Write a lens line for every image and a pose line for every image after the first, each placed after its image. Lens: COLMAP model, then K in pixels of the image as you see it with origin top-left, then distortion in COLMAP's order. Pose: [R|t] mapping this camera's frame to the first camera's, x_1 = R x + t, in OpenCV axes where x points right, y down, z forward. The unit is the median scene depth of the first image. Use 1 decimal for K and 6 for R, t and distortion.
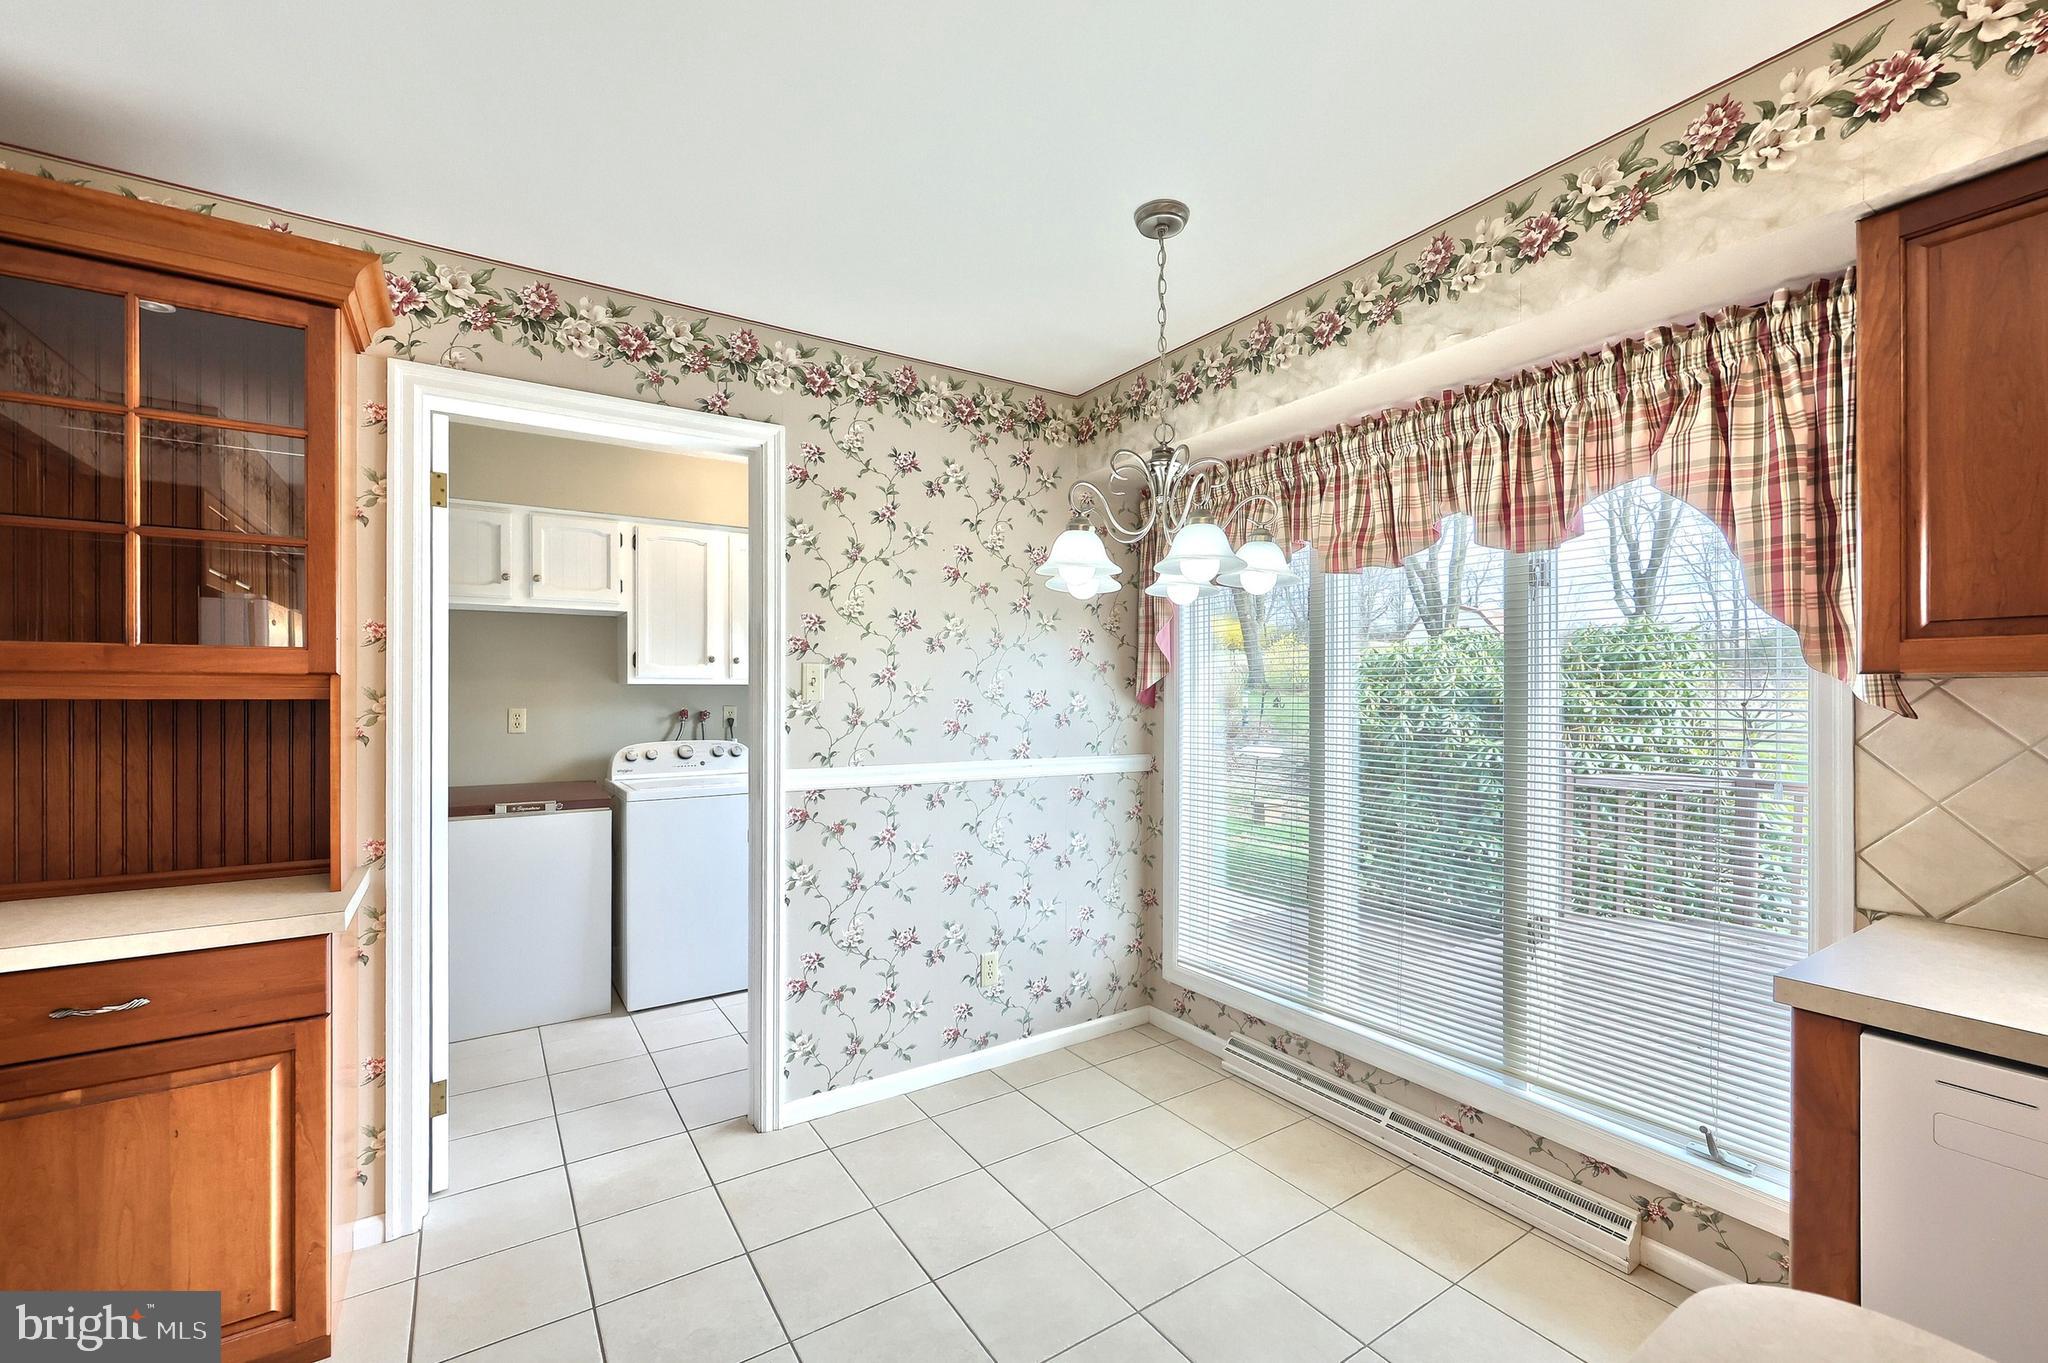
lens RADIAL K [[831.1, 0, 1018.8], [0, 831.1, 682.4], [0, 0, 1]] dist [0.000881, 0.000181]
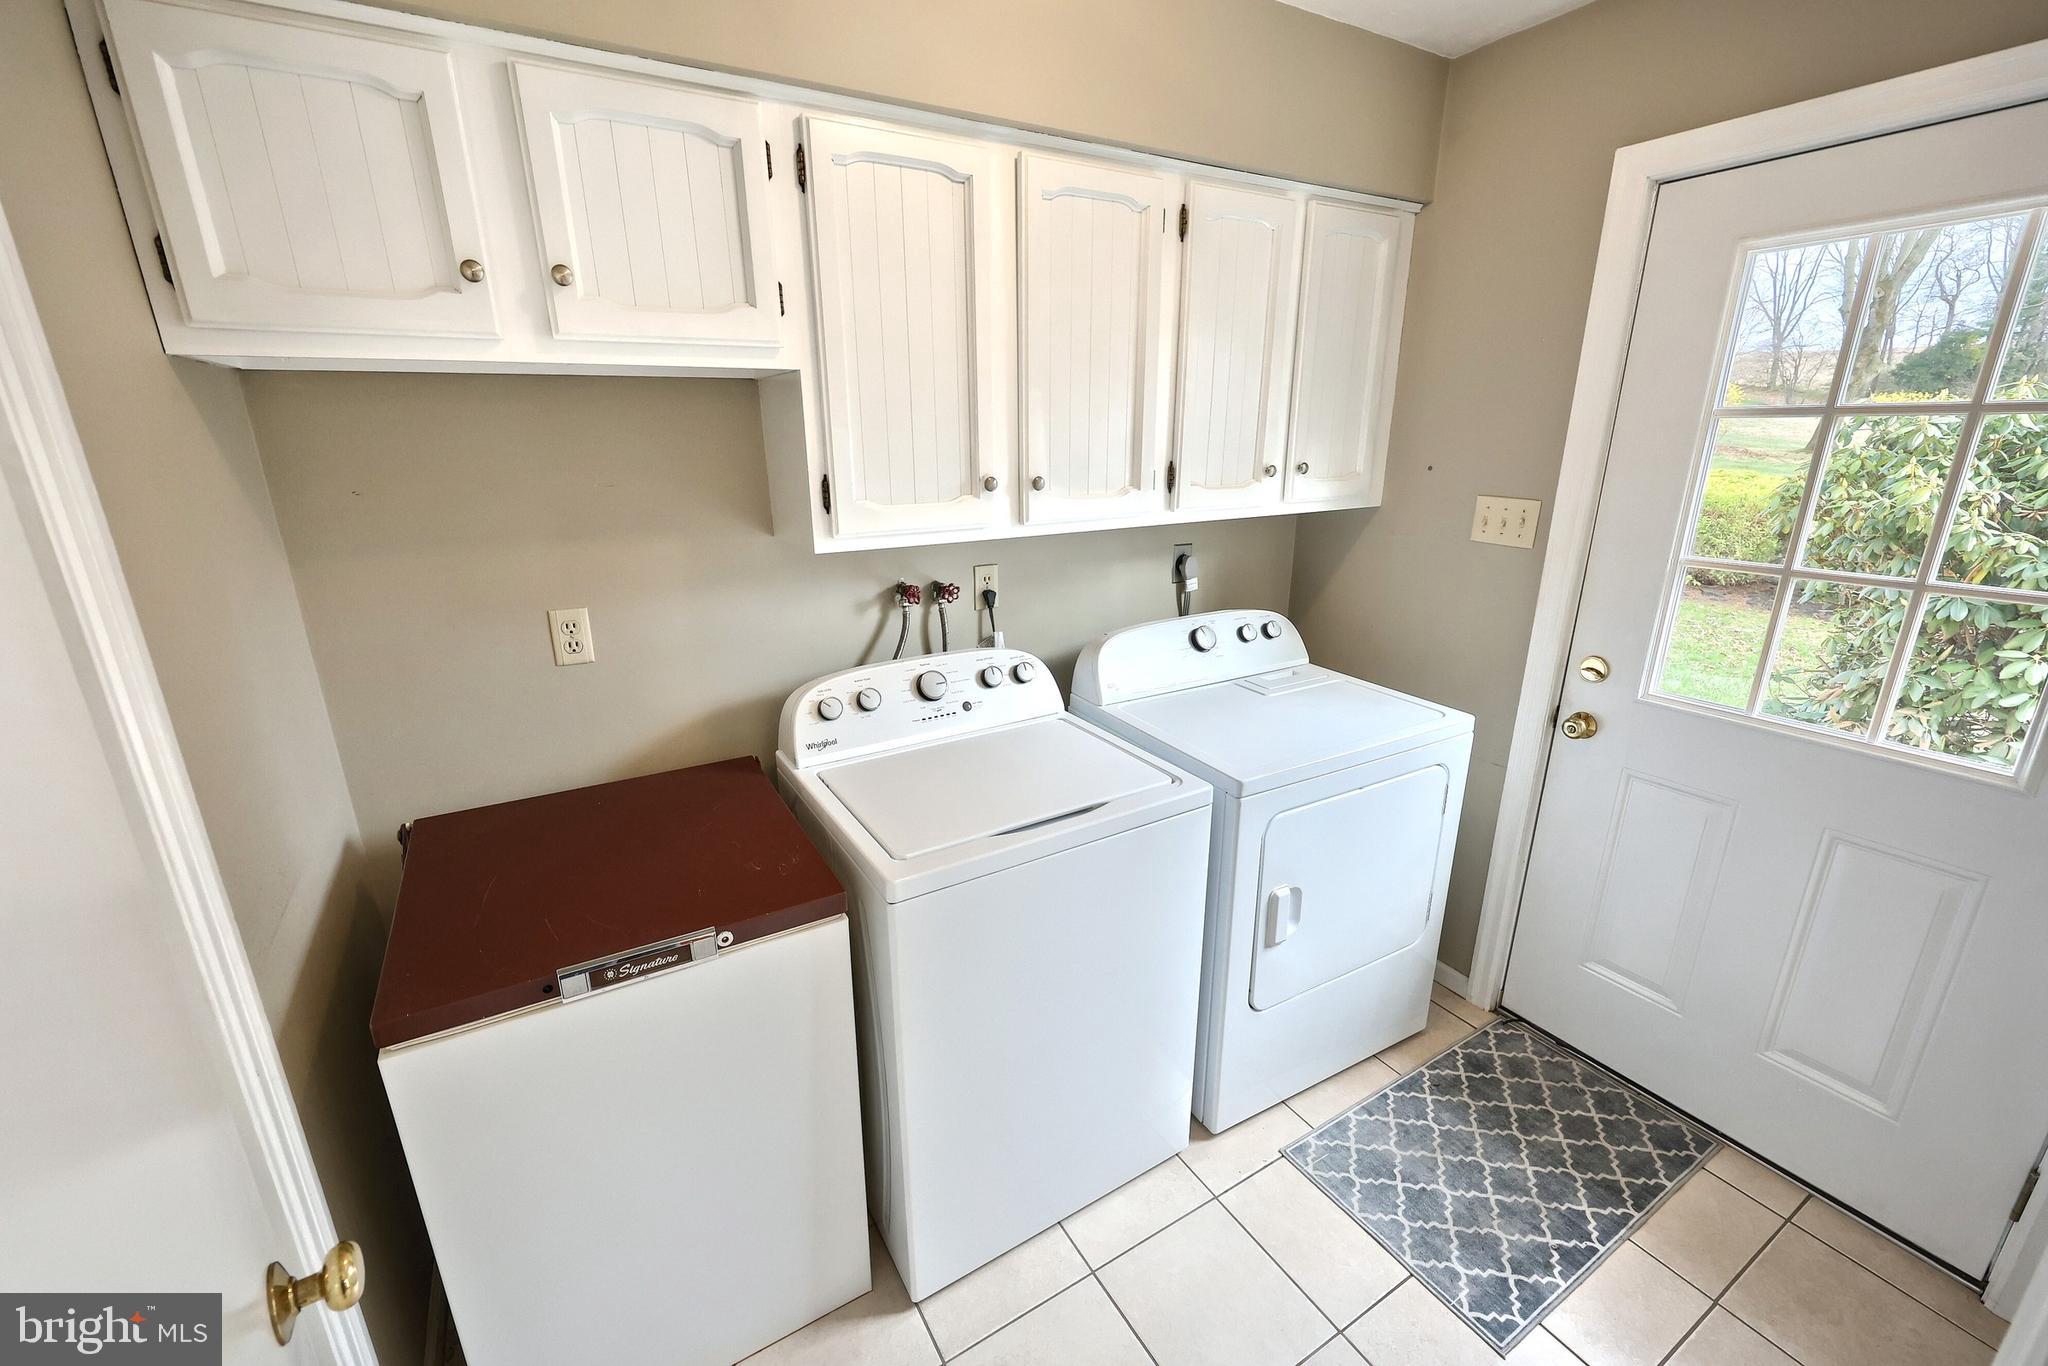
lens RADIAL K [[829.0, 0, 1021.1], [0, 829.0, 671.6], [0, 0, 1]] dist [-0.000239, -0.000008]
pose [[0.998722, 0.007786, -0.049928, -0.345021], [0.007166, 0.956245, 0.292479, -0.062289], [0.050021, -0.292463, 0.954968, 0.589091]]
